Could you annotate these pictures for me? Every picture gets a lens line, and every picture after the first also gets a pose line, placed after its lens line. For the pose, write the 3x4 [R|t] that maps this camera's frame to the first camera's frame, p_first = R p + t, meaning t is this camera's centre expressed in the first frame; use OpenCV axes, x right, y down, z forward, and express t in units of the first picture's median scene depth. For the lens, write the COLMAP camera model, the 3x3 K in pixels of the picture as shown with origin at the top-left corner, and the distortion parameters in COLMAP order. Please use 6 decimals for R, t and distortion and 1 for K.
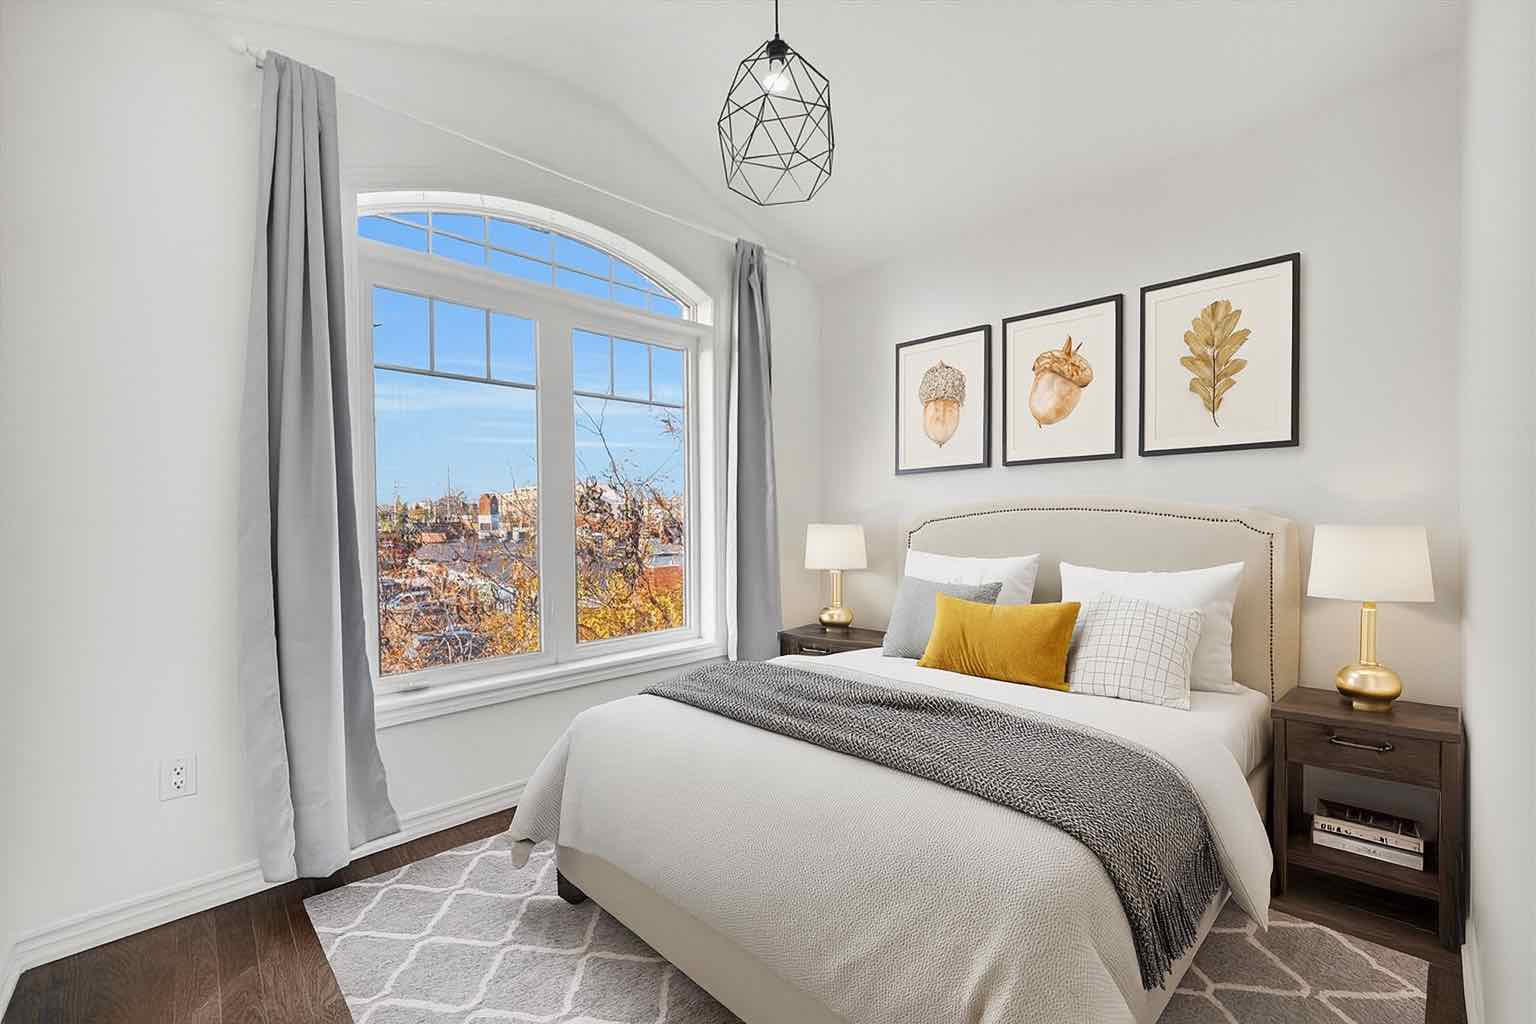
lens RADIAL K [[655.1, 0, 773.6], [0, 655.1, 518.2], [0, 0, 1]] dist [-0.001455, 0.000032]
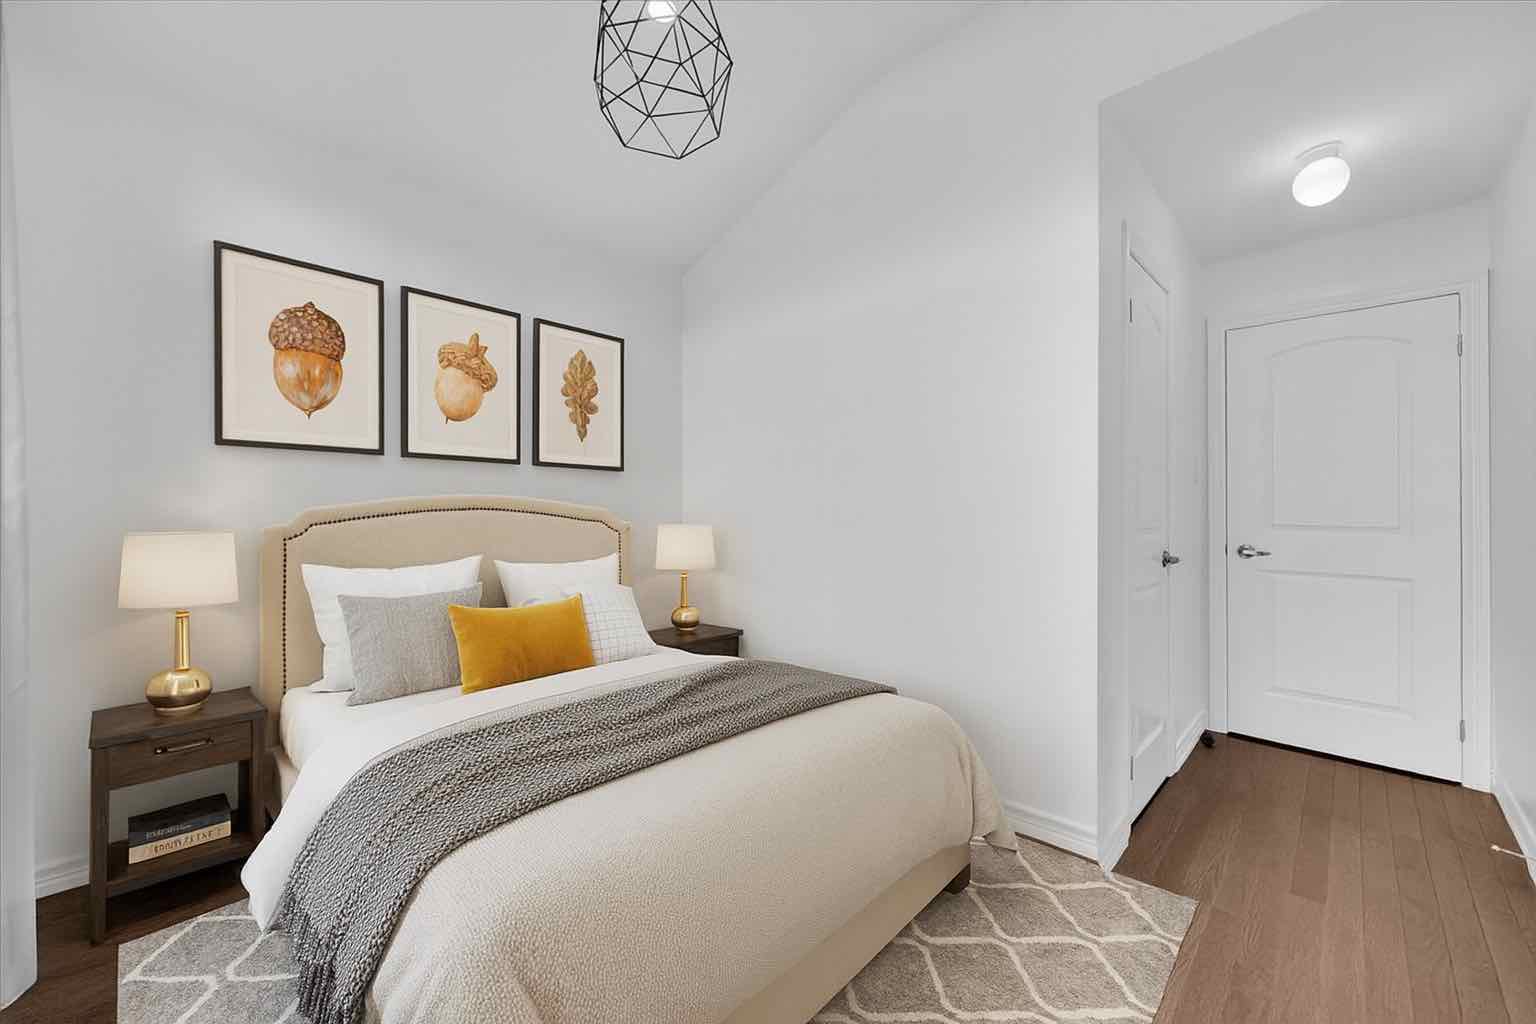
lens RADIAL K [[656.6, 0, 770.3], [0, 656.6, 531.9], [0, 0, 1]] dist [0.001152, 0.000087]
pose [[-0.002614, -0.005943, 0.999979, -0.543077], [-0.011628, 0.999915, 0.005913, 0.010882], [-0.999929, -0.011612, -0.002683, 0.539598]]
